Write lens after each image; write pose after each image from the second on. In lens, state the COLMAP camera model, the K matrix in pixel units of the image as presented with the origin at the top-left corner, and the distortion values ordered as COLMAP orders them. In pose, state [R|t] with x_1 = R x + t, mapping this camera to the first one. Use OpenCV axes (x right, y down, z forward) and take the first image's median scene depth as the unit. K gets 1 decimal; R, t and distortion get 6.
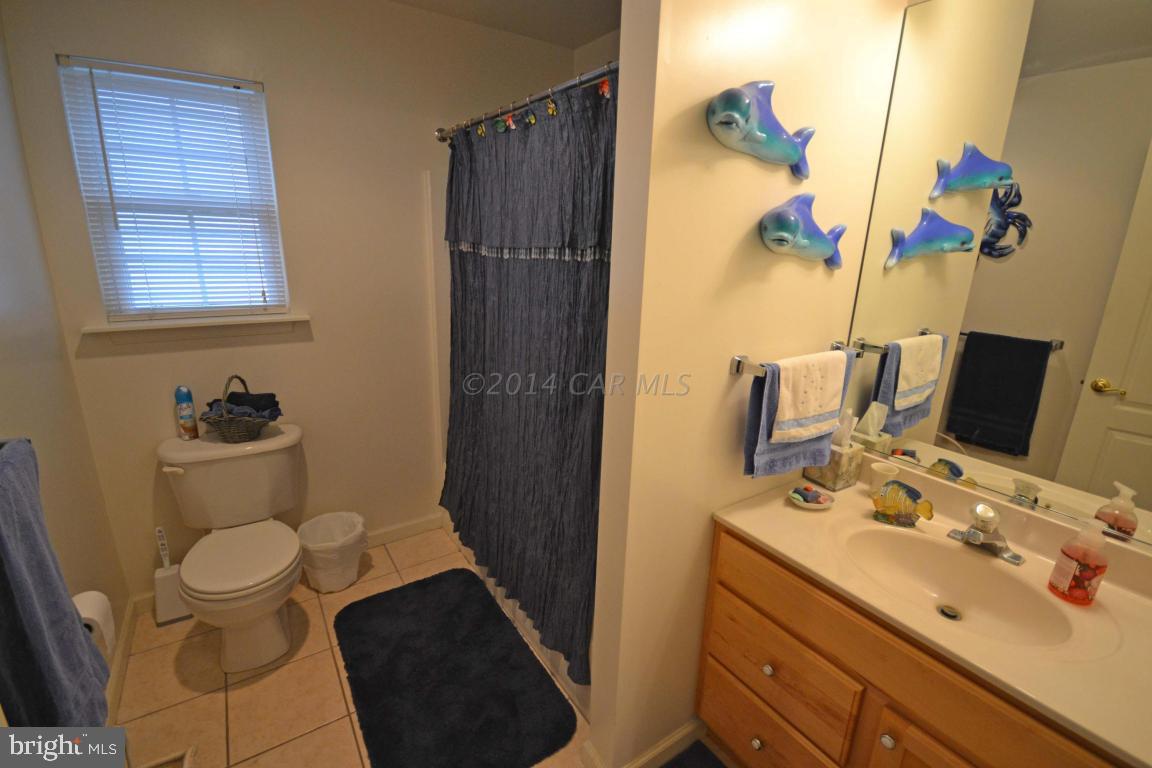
lens RADIAL K [[513.9, 0, 577.9], [0, 513.9, 385.2], [0, 0, 1]] dist [0.004825, -0.006680]
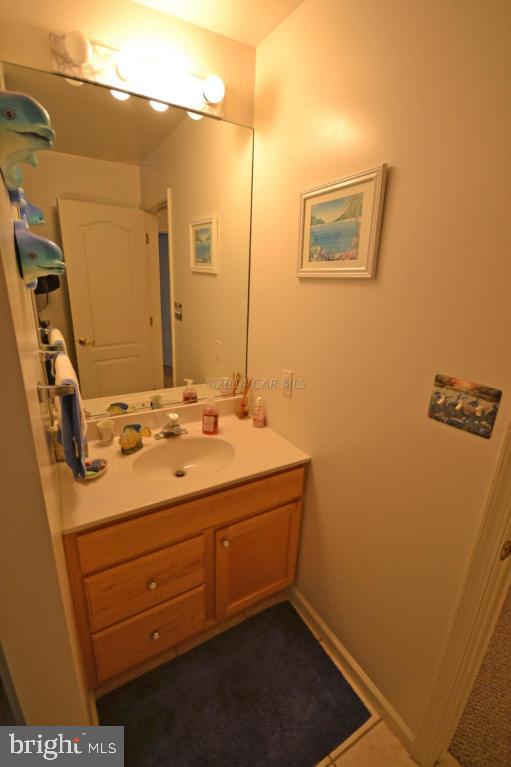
lens RADIAL K [[342.1, 0, 256.7], [0, 342.1, 383.9], [0, 0, 1]] dist [0.004825, -0.006680]
pose [[0.048085, -0.329350, 0.942983, -0.303234], [0.237449, 0.920780, 0.309487, -0.163465], [-0.970209, 0.209028, 0.122479, 0.508430]]
